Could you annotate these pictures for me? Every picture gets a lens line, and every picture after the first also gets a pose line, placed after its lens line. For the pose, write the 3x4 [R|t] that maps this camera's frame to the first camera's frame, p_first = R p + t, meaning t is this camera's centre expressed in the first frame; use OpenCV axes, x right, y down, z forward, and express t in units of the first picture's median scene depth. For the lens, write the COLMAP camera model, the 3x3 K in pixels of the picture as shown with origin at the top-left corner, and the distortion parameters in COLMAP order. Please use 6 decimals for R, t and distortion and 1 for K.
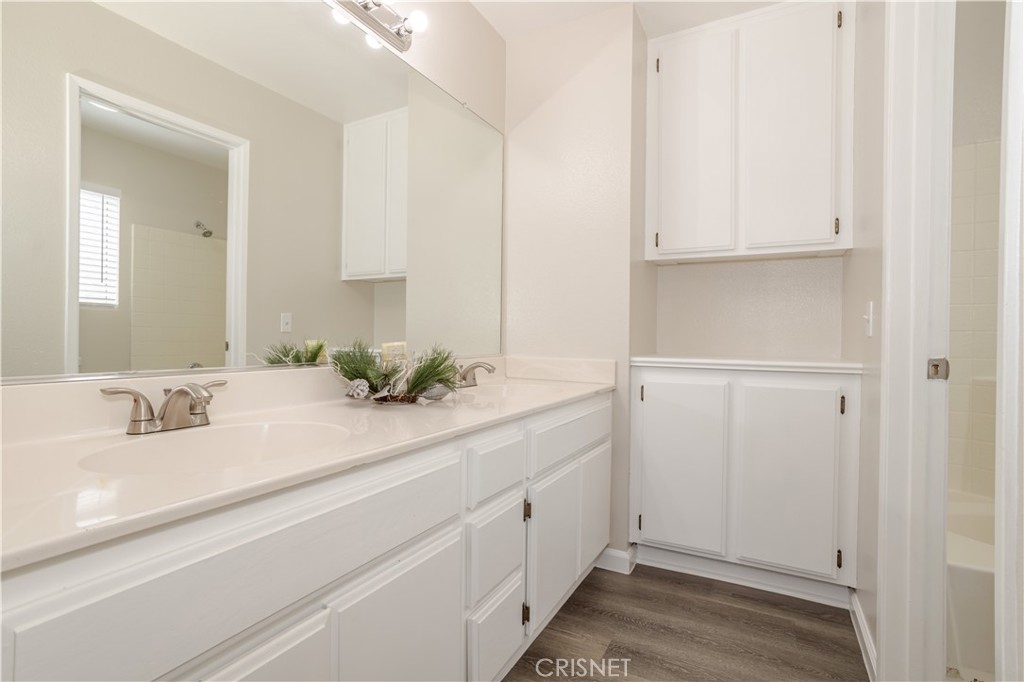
lens RADIAL K [[487.3, 0, 513.9], [0, 487.3, 342.8], [0, 0, 1]] dist [-0.029424, 0.013902]
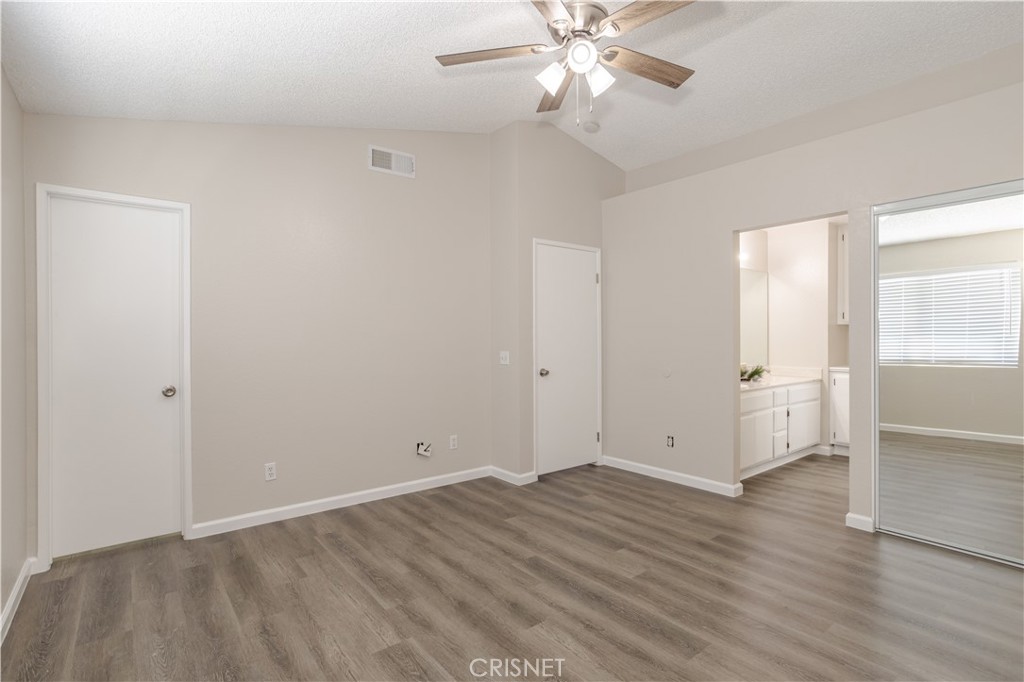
lens RADIAL K [[487.3, 0, 506.1], [0, 487.3, 342.2], [0, 0, 1]] dist [-0.029424, 0.013902]
pose [[0.913378, -0.013376, -0.406893, -0.270594], [0.010738, 0.999904, -0.008766, -0.096922], [0.406971, 0.003637, 0.913434, -1.980268]]
